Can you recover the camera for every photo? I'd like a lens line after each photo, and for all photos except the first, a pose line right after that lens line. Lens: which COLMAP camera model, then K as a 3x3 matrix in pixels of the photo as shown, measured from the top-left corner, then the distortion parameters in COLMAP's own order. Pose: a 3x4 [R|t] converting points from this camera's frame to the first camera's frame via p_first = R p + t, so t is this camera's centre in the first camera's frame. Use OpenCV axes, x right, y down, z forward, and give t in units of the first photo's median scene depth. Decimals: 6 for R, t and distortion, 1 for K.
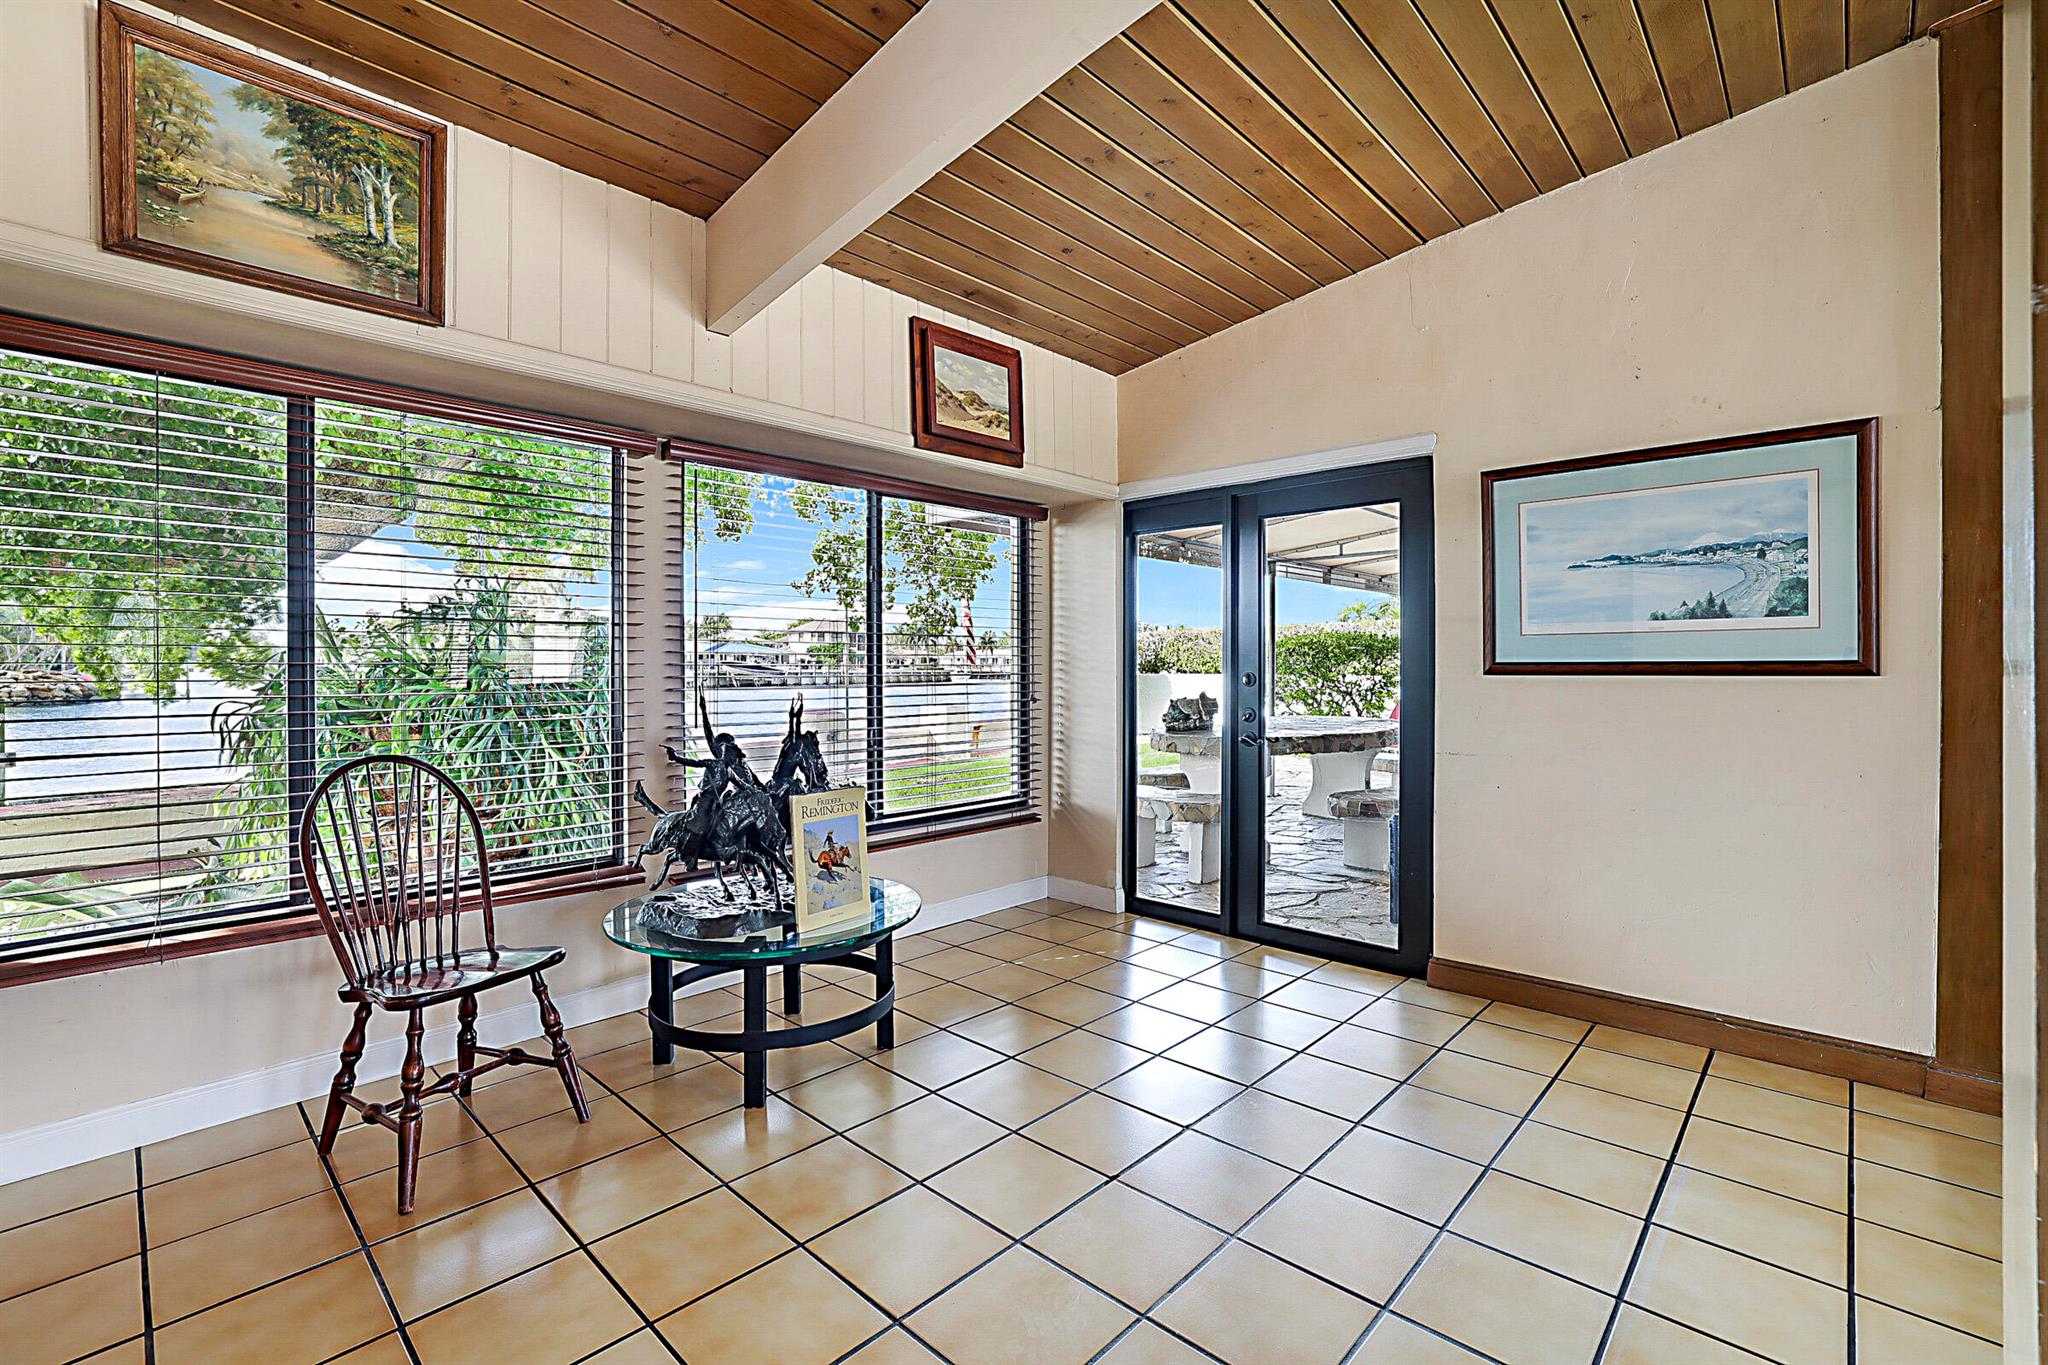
lens RADIAL K [[898.7, 0, 1035.9], [0, 898.7, 667.7], [0, 0, 1]] dist [-0.025345, 0.006936]
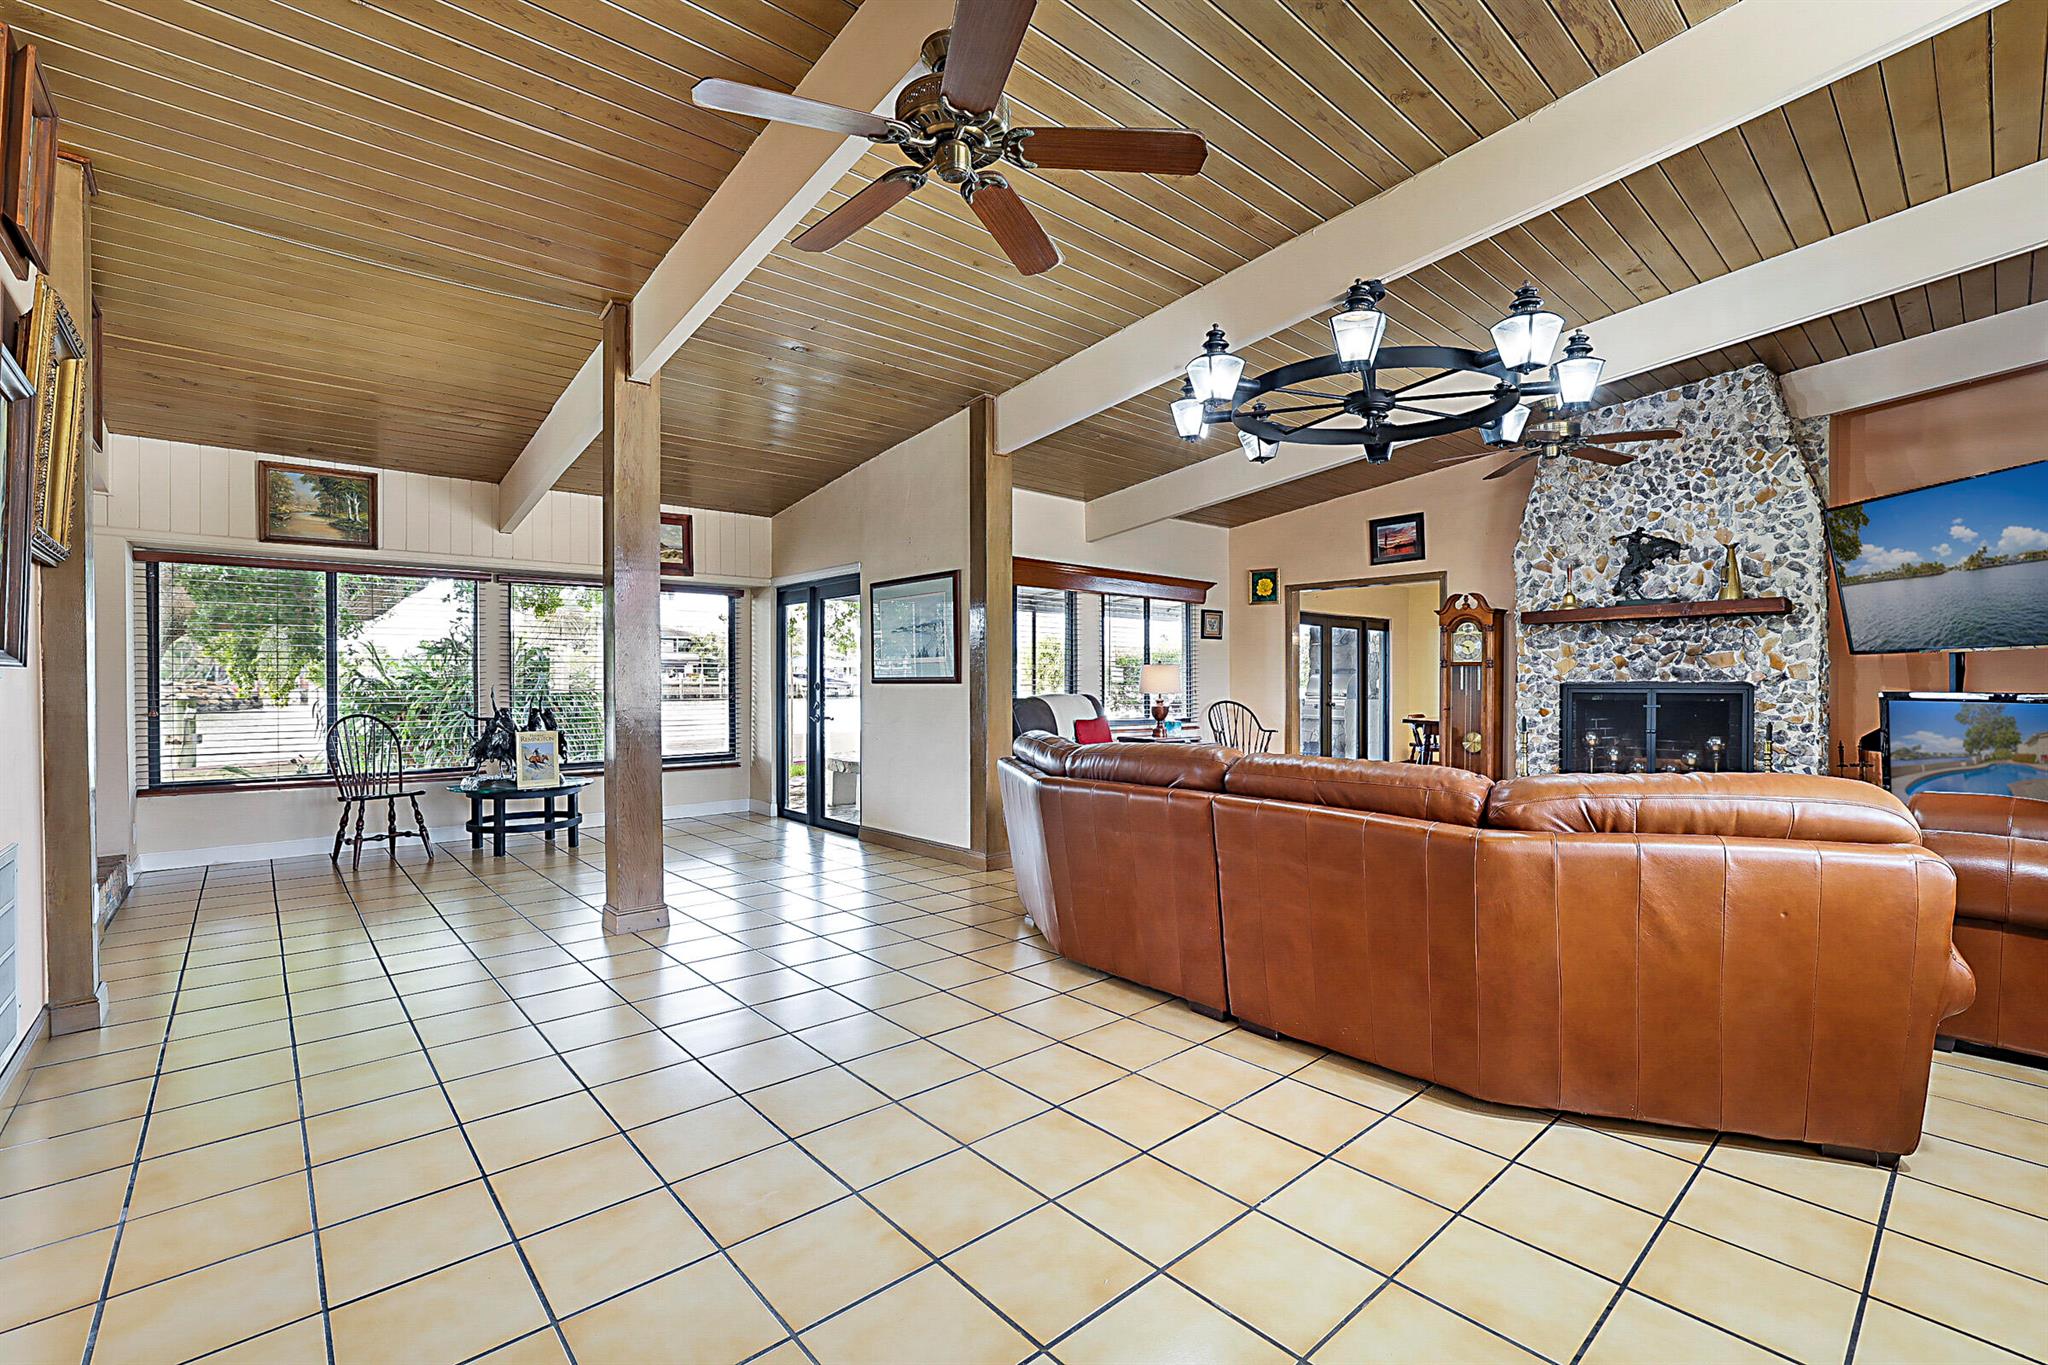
lens RADIAL K [[898.7, 0, 1025.8], [0, 898.7, 680.4], [0, 0, 1]] dist [-0.025345, 0.006936]
pose [[0.995790, 0.000293, -0.091662, 0.991976], [-0.000239, 1.000000, 0.000603, -0.000711], [0.091662, -0.000578, 0.995790, -0.964079]]
